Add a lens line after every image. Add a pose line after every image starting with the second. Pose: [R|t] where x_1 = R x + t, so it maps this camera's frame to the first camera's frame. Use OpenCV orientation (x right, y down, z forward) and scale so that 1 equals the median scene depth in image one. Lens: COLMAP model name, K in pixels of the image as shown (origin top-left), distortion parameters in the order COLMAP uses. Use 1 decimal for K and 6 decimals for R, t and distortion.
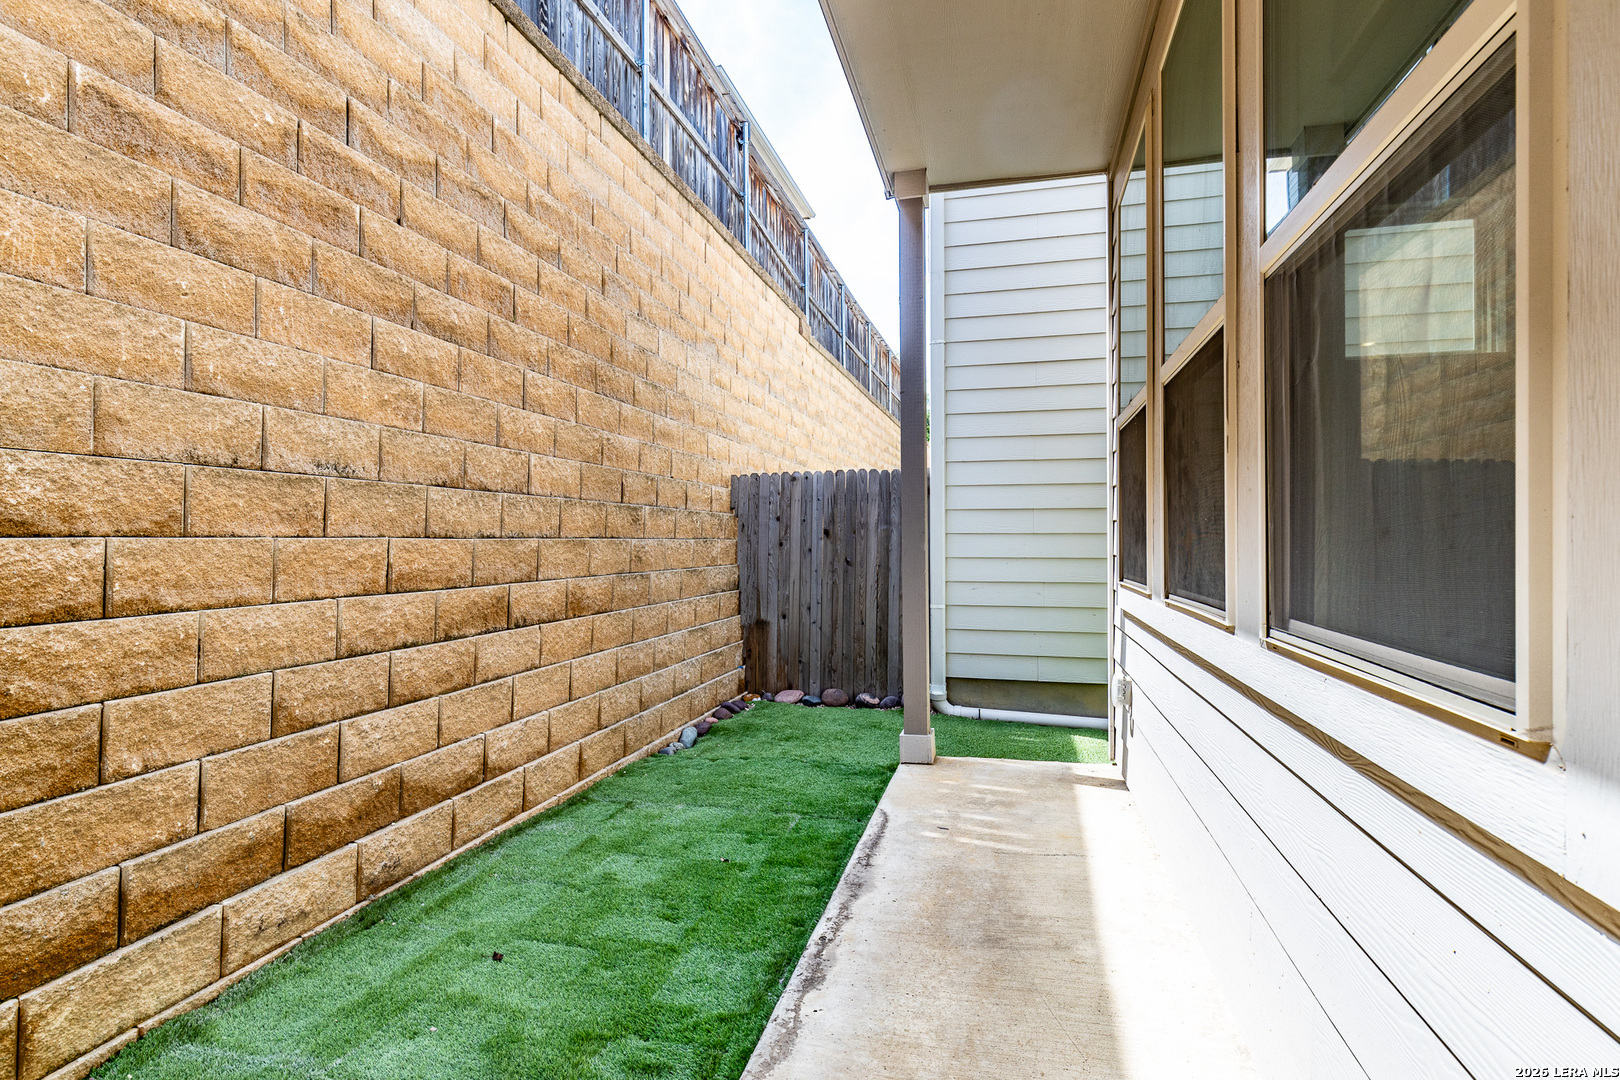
lens RADIAL K [[778.5, 0, 814.2], [0, 778.5, 541.2], [0, 0, 1]] dist [-0.001222, -0.000204]
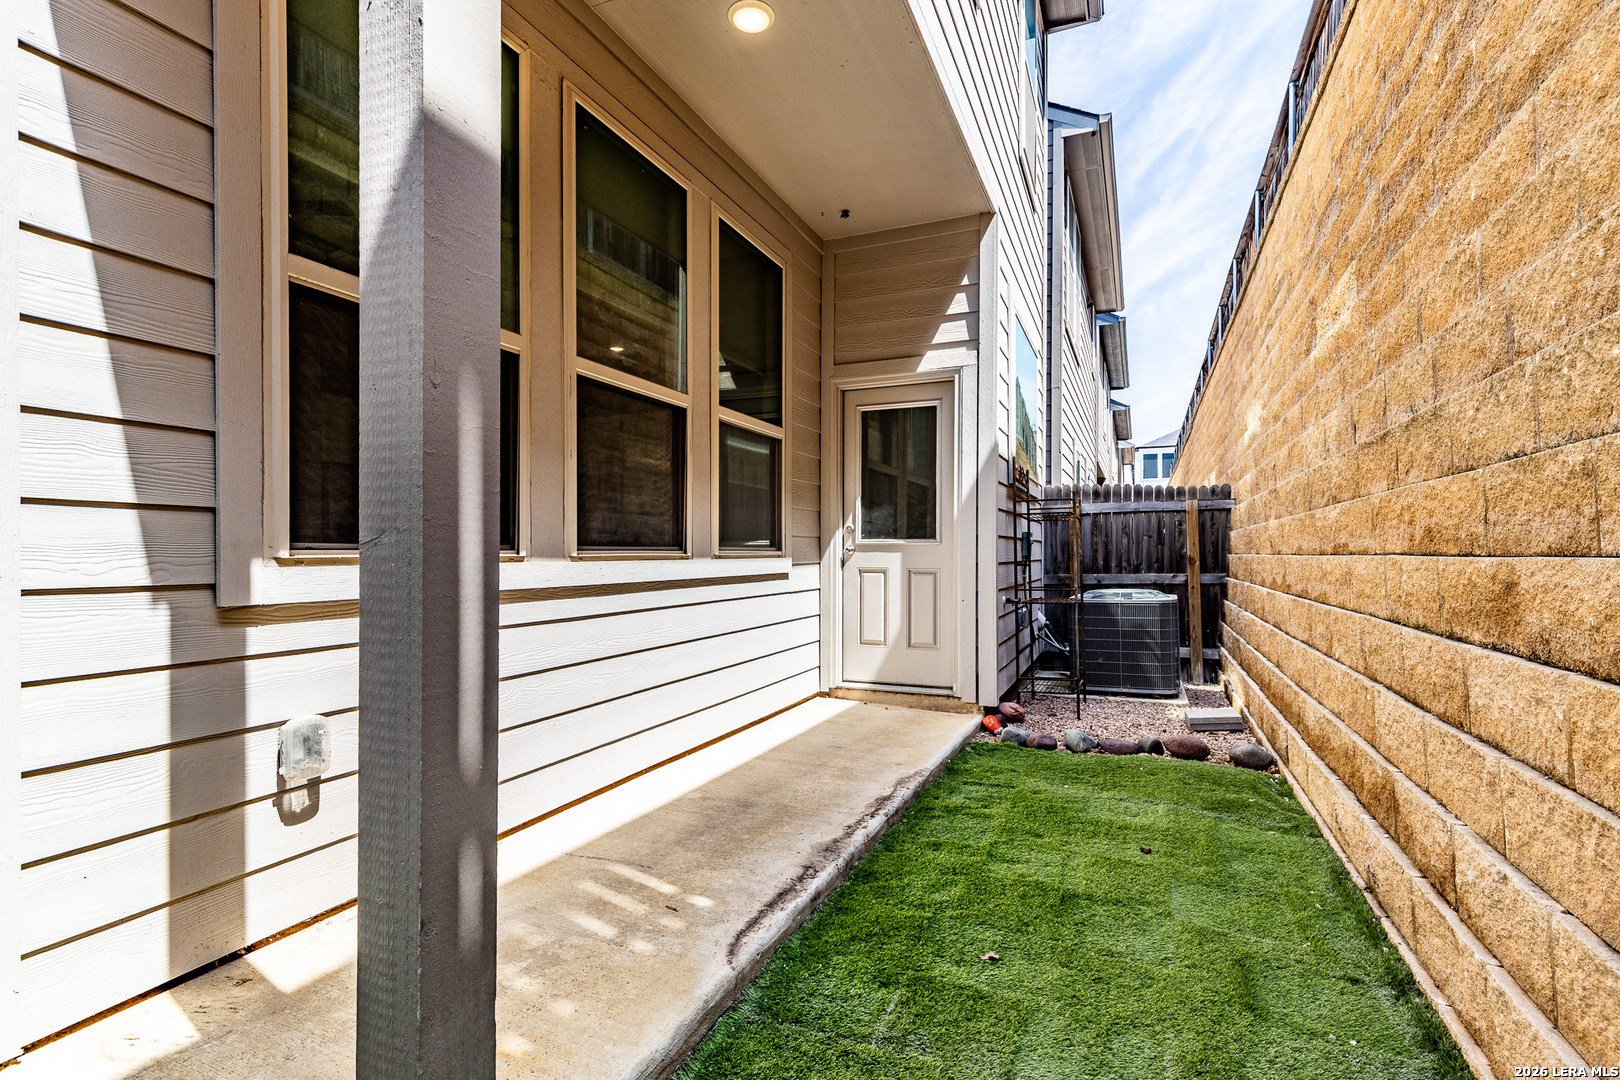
lens RADIAL K [[730.4, 0, 811.7], [0, 730.4, 550.7], [0, 0, 1]] dist [0.005318, -0.002450]
pose [[-0.987540, 0.003645, 0.157326, -0.071170], [0.003360, 0.999992, -0.002075, 0.066247], [-0.157332, -0.001521, -0.987545, 1.947721]]
